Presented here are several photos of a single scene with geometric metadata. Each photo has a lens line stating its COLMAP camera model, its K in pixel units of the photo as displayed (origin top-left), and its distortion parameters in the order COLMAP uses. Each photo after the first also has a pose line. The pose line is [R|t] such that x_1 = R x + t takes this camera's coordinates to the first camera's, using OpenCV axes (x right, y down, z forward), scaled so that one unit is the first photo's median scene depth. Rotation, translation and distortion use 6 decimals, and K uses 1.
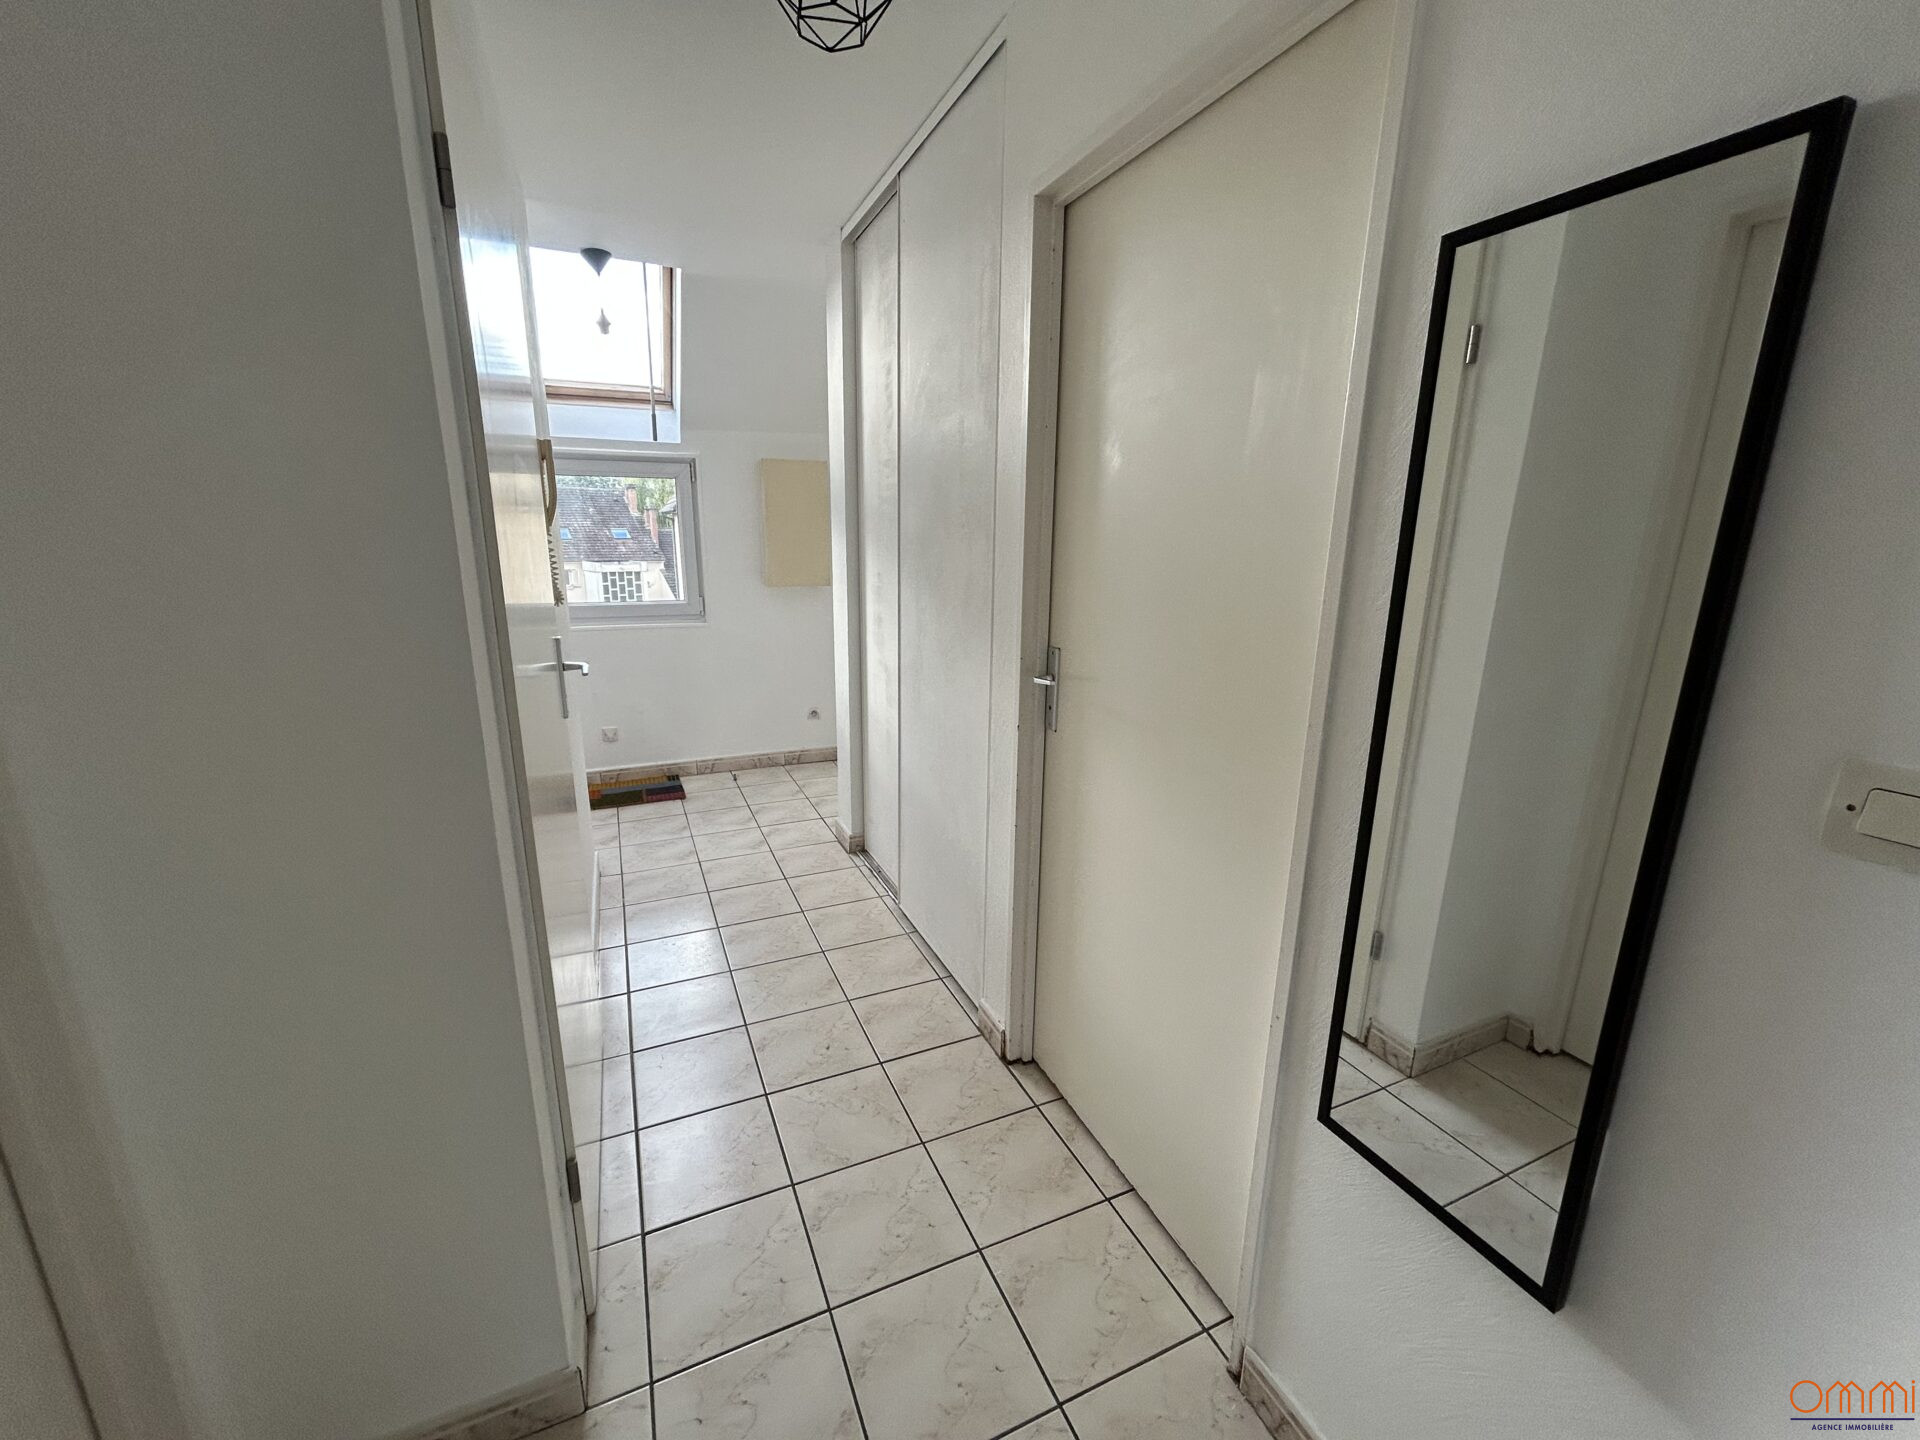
lens RADIAL K [[775.6, 0, 957.9], [0, 775.6, 727.0], [0, 0, 1]] dist [0.001243, 0.001105]
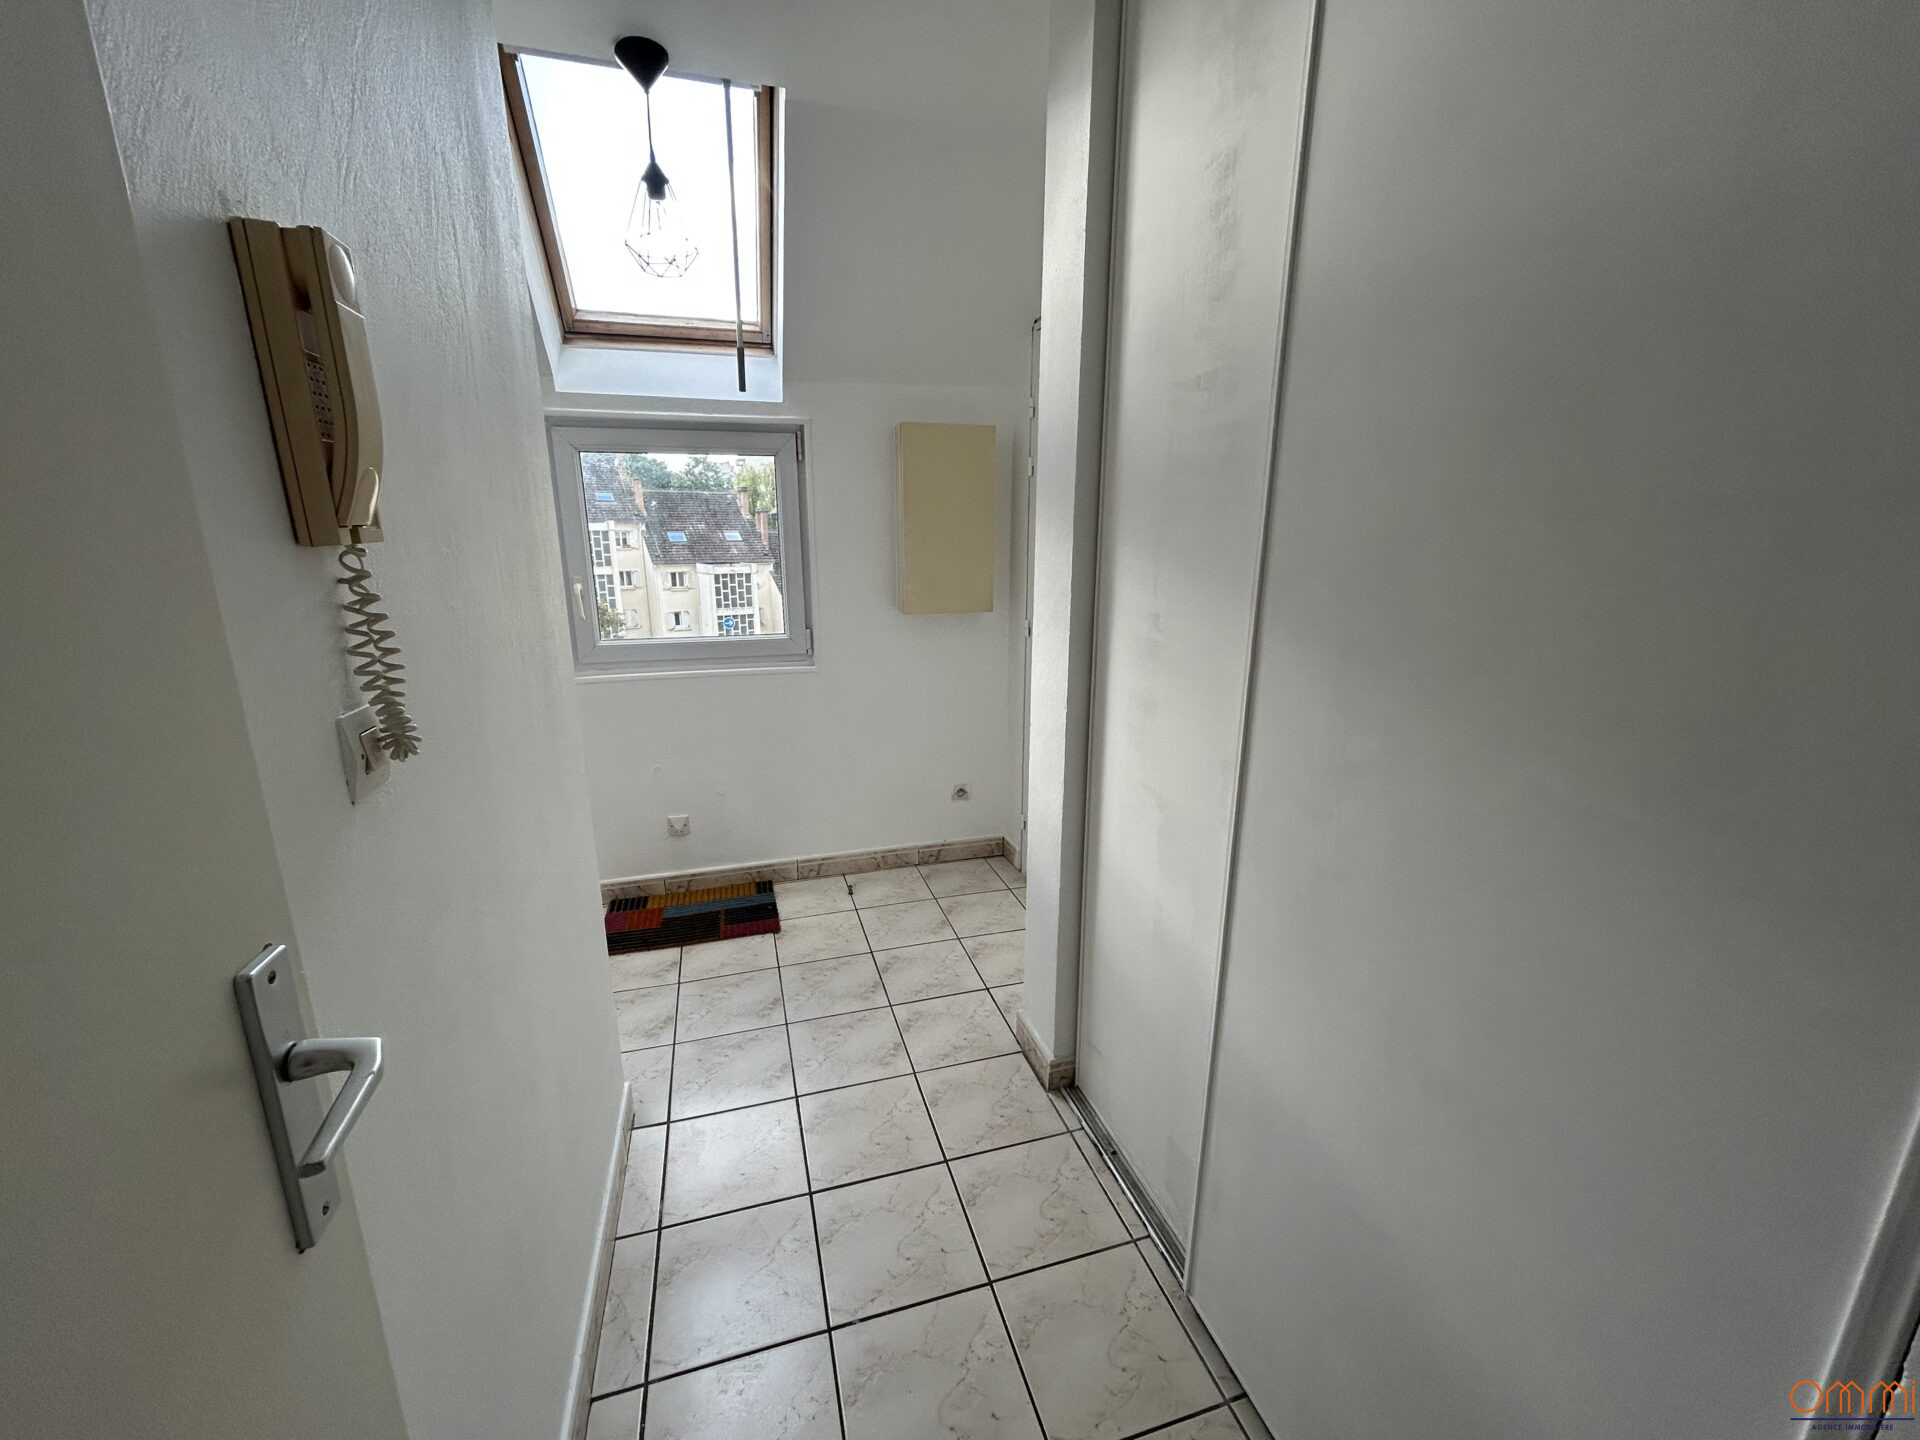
lens RADIAL K [[775.6, 0, 959.7], [0, 775.6, 726.5], [0, 0, 1]] dist [0.001243, 0.001105]
pose [[0.992214, 0.019019, -0.123081, -0.115324], [-0.019000, 0.999819, 0.001333, -0.088144], [0.123084, 0.001016, 0.992396, 0.346341]]
